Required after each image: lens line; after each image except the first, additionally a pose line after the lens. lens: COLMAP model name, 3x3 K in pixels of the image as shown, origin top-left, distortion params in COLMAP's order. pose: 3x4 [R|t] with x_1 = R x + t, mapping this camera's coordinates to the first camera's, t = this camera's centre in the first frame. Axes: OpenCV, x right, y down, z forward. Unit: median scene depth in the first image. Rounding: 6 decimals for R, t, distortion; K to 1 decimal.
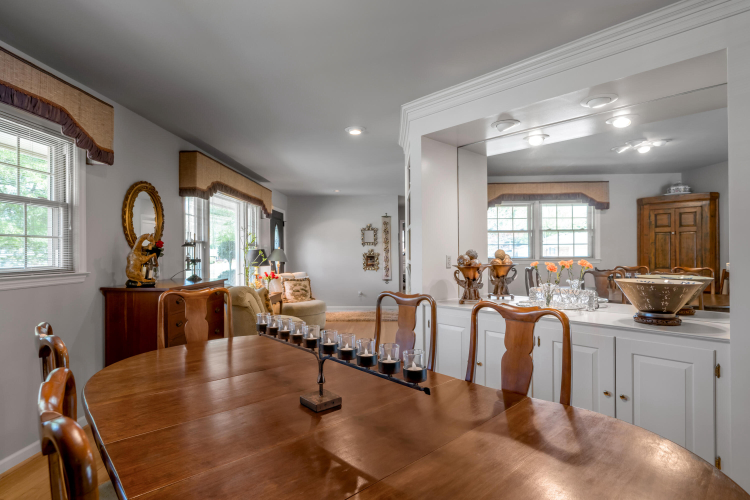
lens RADIAL K [[385.0, 0, 375.0], [0, 385.0, 250.0], [0, 0, 1]] dist [-0.002681, -0.000065]
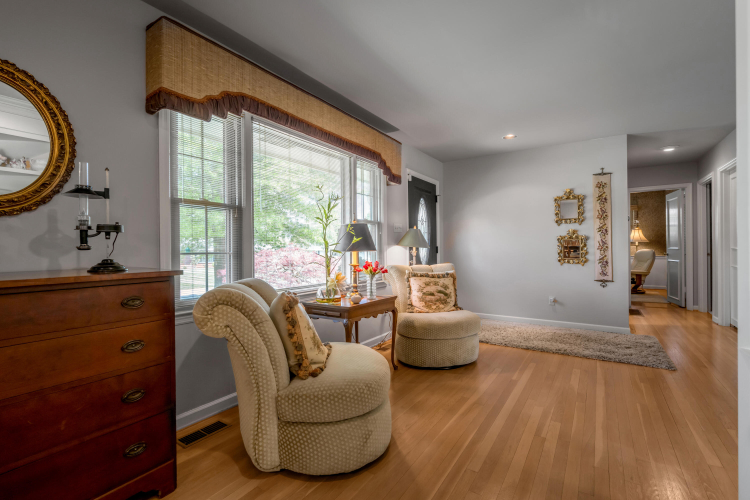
lens RADIAL K [[338.4, 0, 375.0], [0, 338.4, 250.0], [0, 0, 1]] dist [-0.003005, -0.000277]
pose [[0.852069, 0.001609, -0.523427, 0.004476], [0.005188, 0.999920, 0.011519, 0.029508], [0.523404, -0.012530, 0.851992, 0.490445]]
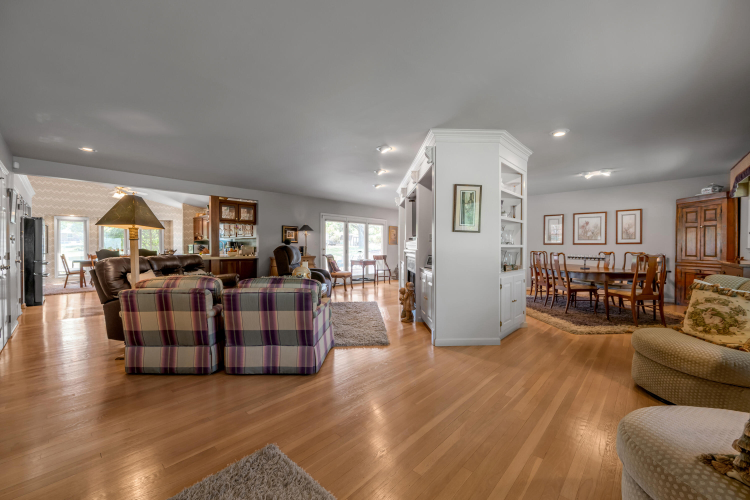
lens RADIAL K [[300.0, 0, 375.0], [0, 300.0, 250.0], [0, 0, 1]] dist [-0.002517, -0.000146]
pose [[-0.756447, 0.003644, 0.654045, -0.133386], [0.004100, 0.999991, -0.000829, 0.025597], [-0.654042, 0.002055, -0.756456, 1.242802]]
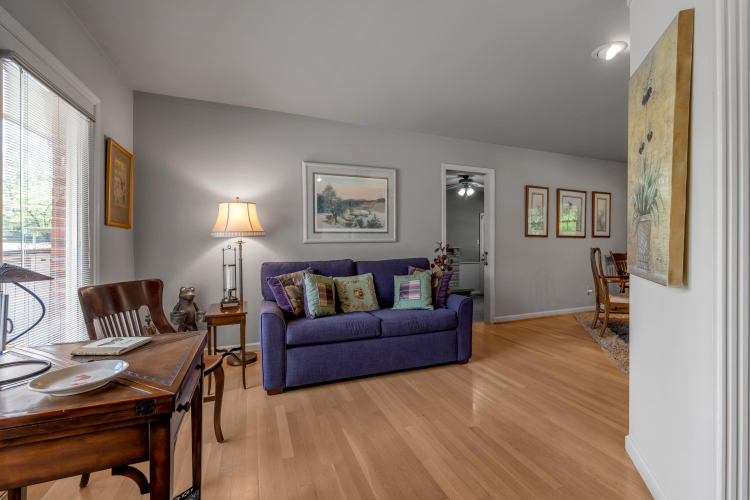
lens RADIAL K [[313.7, 0, 375.0], [0, 313.7, 250.0], [0, 0, 1]] dist [-0.001666, -0.000152]
pose [[-0.913514, 0.017268, -0.406440, 0.742628], [0.012269, 0.999814, 0.014901, 0.020618], [0.406622, 0.008625, -0.913556, 0.405646]]
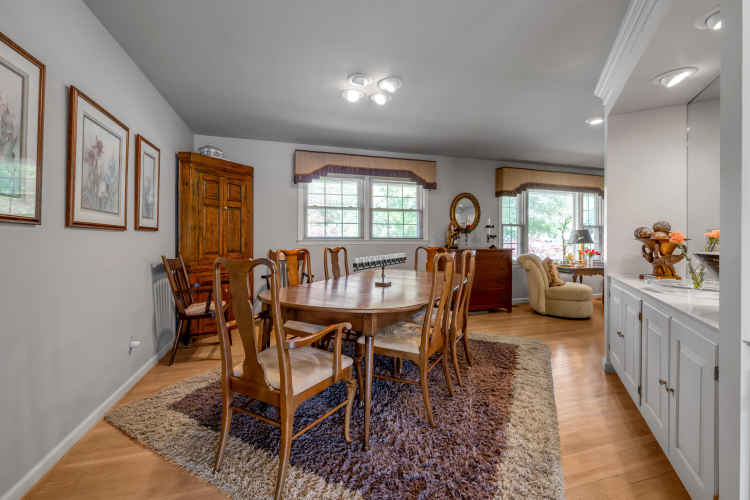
lens RADIAL K [[309.6, 0, 369.9], [0, 309.6, 238.0], [0, 0, 1]] dist [-0.000474, -0.000035]
pose [[0.318579, 0.005818, -0.947878, 0.361040], [0.001295, 0.999978, 0.006574, 0.015030], [0.947895, -0.003322, 0.318565, 0.051771]]
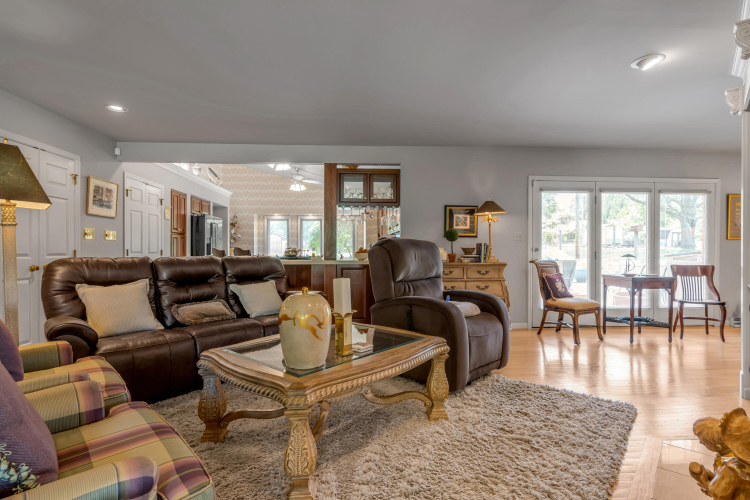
lens RADIAL K [[385.0, 0, 375.0], [0, 385.0, 250.0], [0, 0, 1]] dist [-0.002681, -0.000065]
pose [[-0.113357, 0.008878, 0.993515, 0.112352], [-0.004369, 0.999946, -0.009434, 0.030199], [-0.993545, -0.005410, -0.113312, 0.839180]]
